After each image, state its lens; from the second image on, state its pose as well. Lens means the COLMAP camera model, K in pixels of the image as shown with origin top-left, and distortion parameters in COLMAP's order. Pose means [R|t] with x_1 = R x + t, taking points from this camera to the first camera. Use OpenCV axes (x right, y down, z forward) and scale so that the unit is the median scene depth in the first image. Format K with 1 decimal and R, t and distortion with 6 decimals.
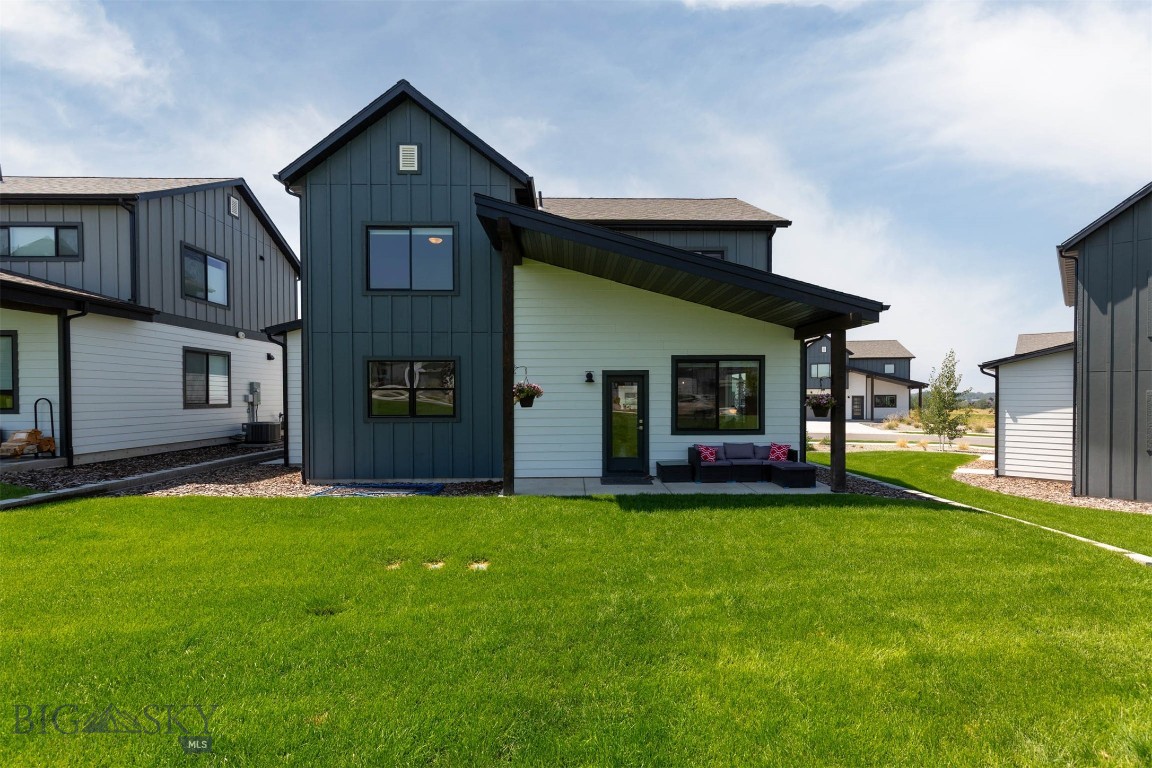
lens RADIAL K [[524.8, 0, 574.1], [0, 524.8, 395.8], [0, 0, 1]] dist [0.017027, -0.002121]
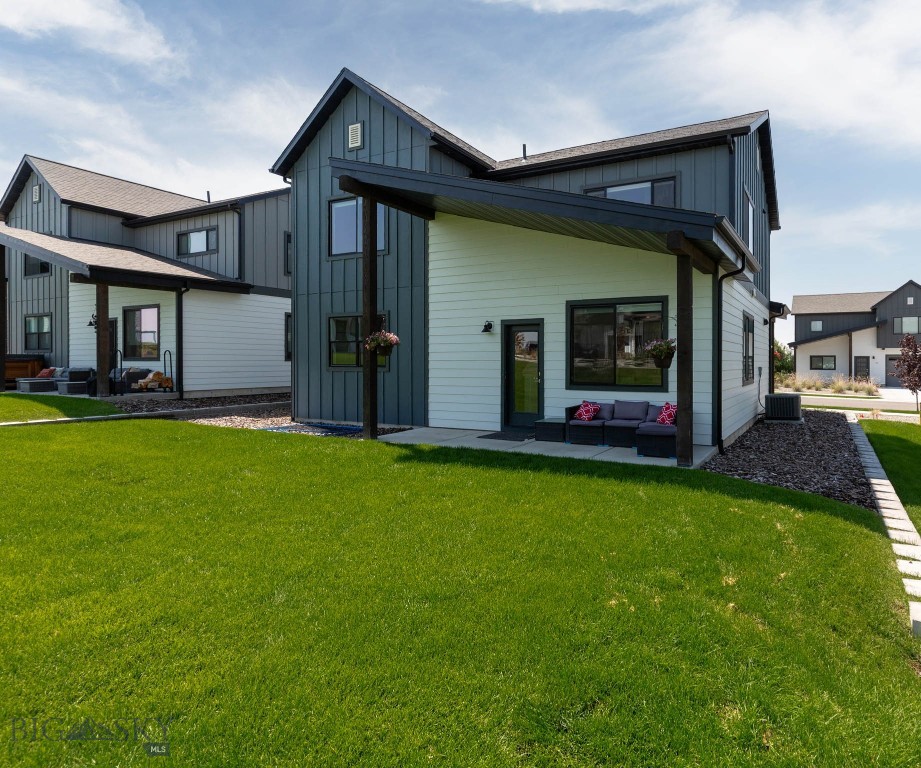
lens RADIAL K [[526.7, 0, 562.7], [0, 526.7, 352.8], [0, 0, 1]] dist [0.024622, -0.000336]
pose [[0.895337, -0.000521, -0.445389, 0.582477], [-0.006834, 0.999866, -0.014908, 0.025567], [0.445337, 0.016391, 0.895213, 0.190061]]
